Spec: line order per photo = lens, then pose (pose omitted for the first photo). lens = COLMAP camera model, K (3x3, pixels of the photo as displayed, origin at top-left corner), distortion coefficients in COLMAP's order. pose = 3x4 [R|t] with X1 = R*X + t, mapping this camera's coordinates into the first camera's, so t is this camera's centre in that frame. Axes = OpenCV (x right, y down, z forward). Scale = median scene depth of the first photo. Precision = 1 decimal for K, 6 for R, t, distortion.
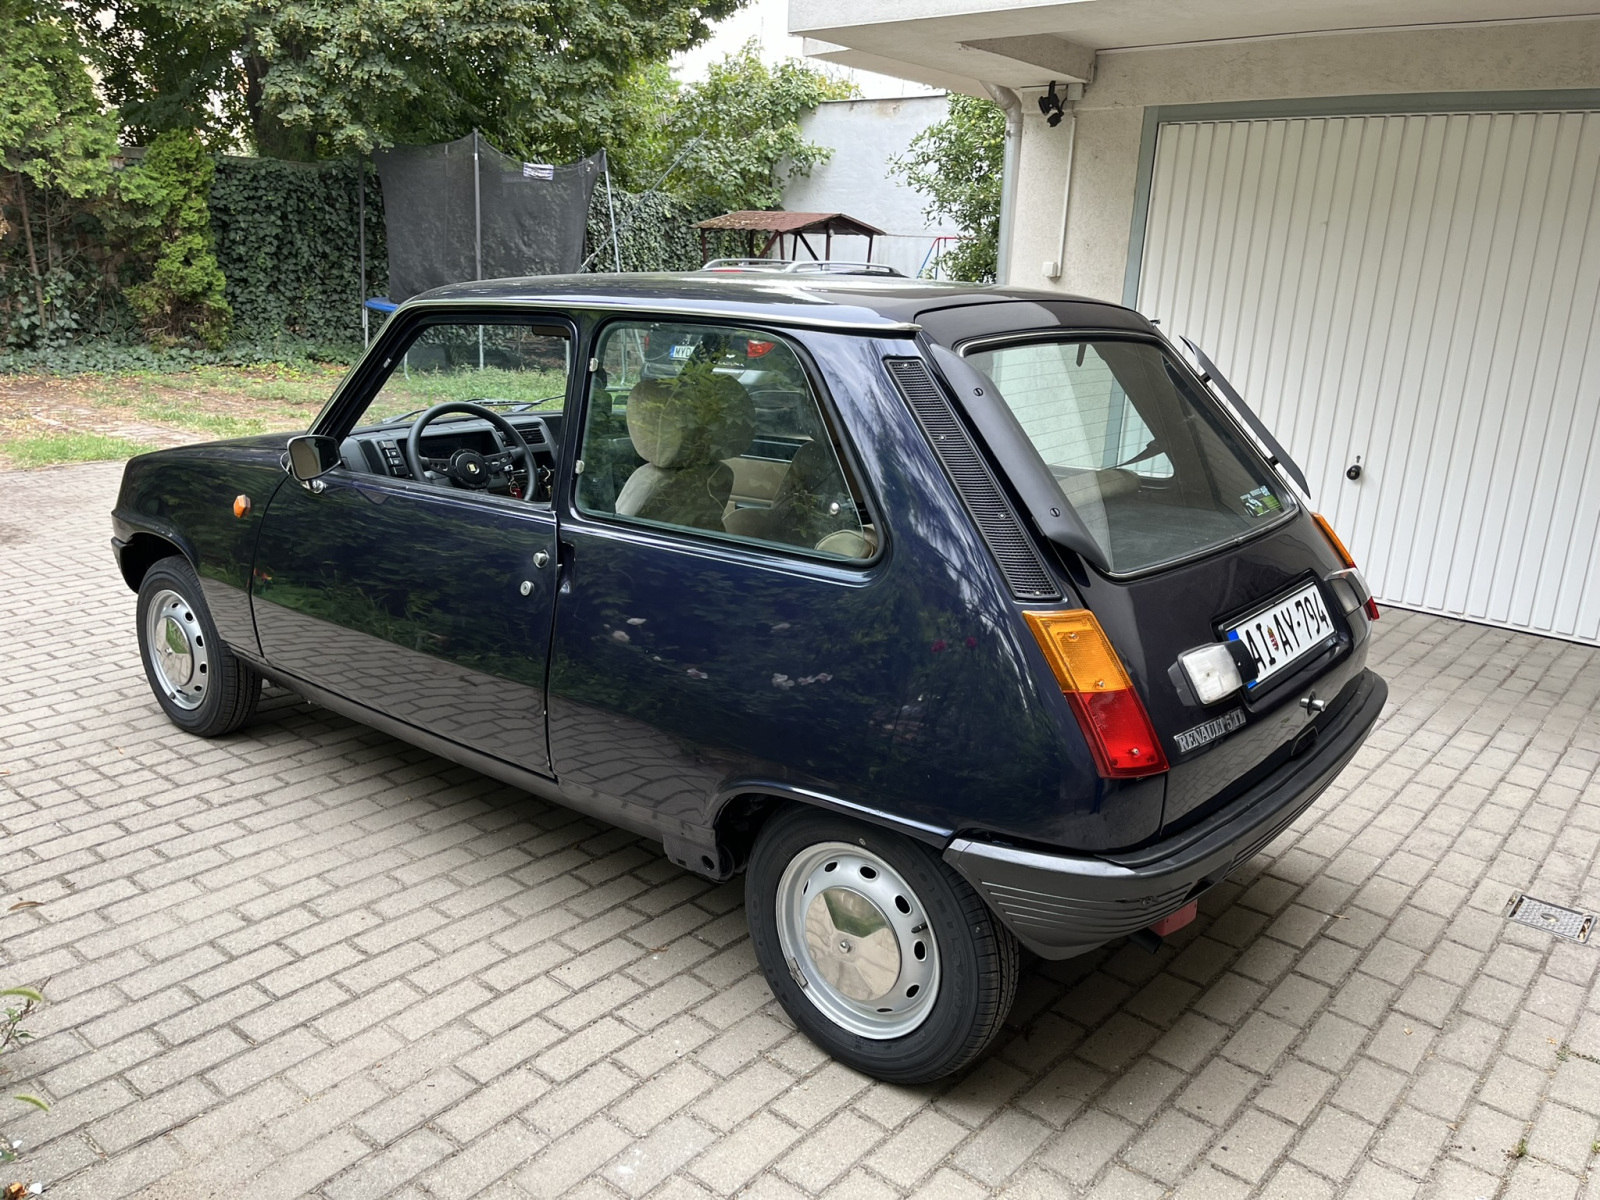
lens RADIAL K [[1206.7, 0, 794.4], [0, 1206.7, 588.8], [0, 0, 1]] dist [0.072993, -0.100711]
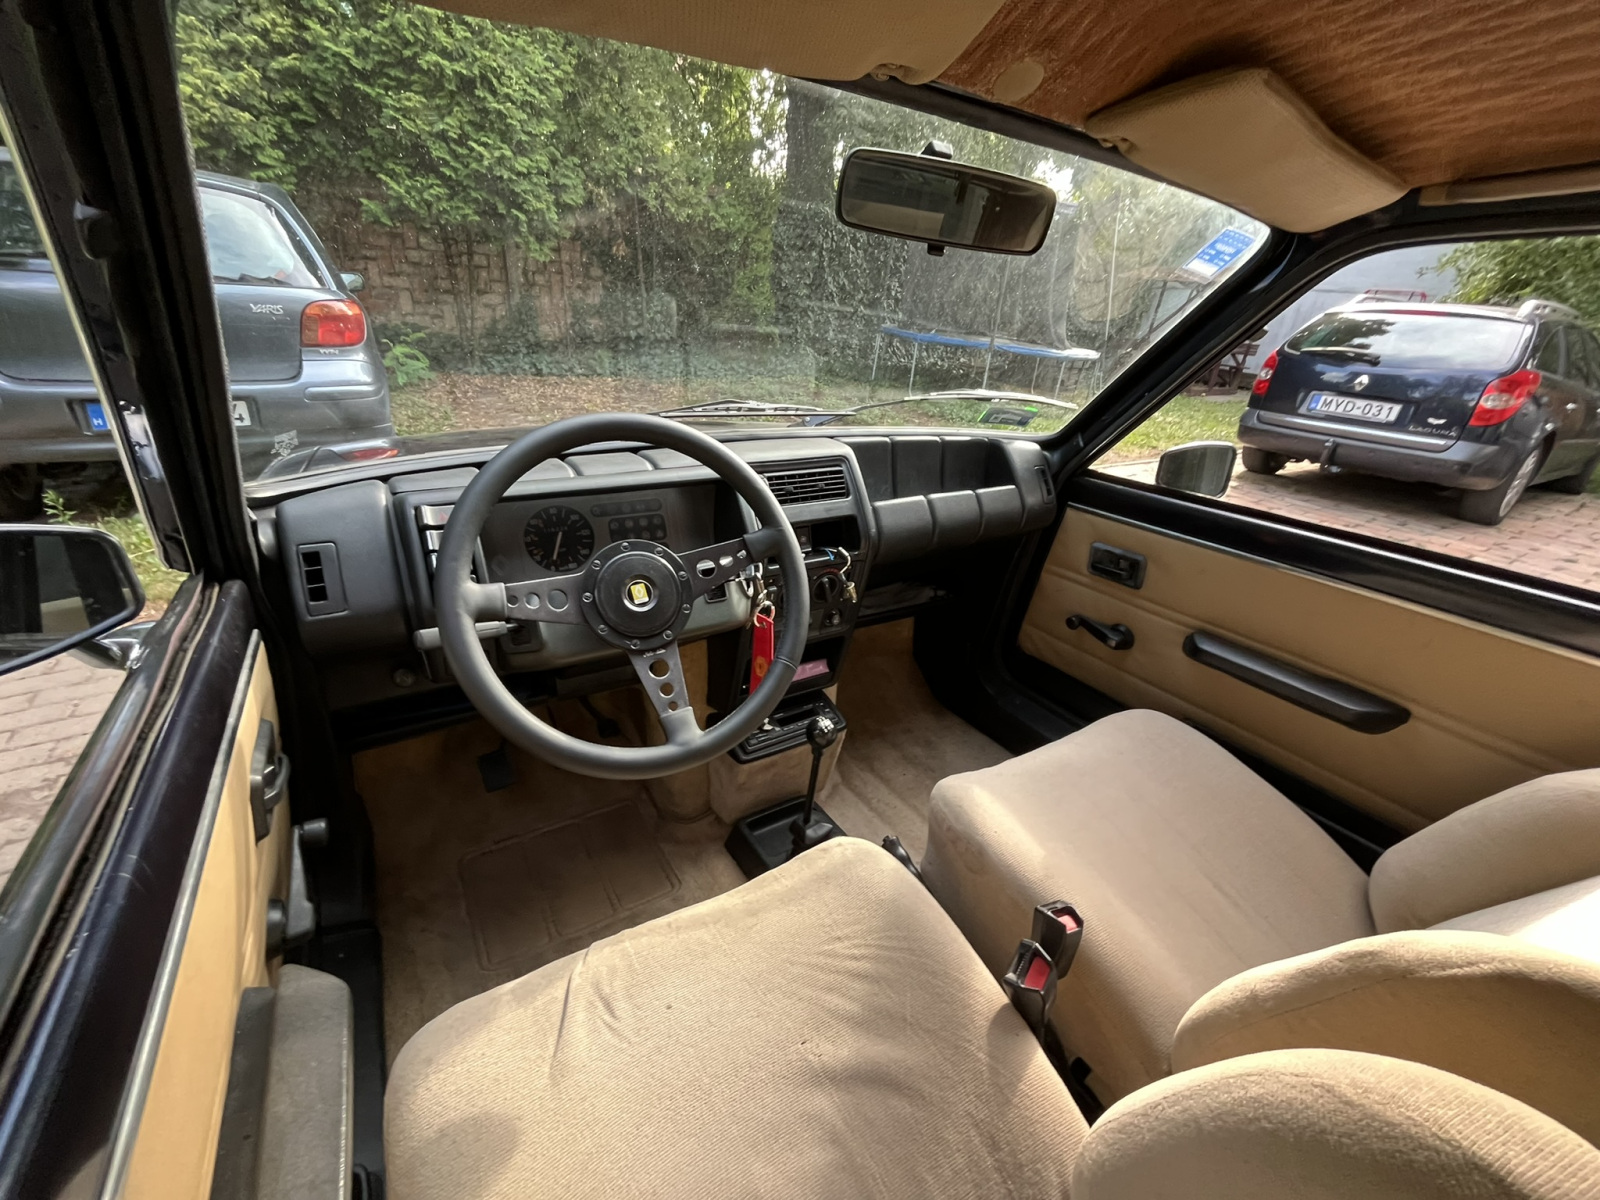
lens RADIAL K [[643.9, 0, 796.1], [0, 643.9, 598.2], [0, 0, 1]] dist [0.001565, -0.000284]
pose [[0.947286, 0.160871, -0.277072, -0.238652], [-0.114633, 0.977736, 0.175762, -0.085325], [0.299178, -0.134735, 0.944637, 0.380148]]
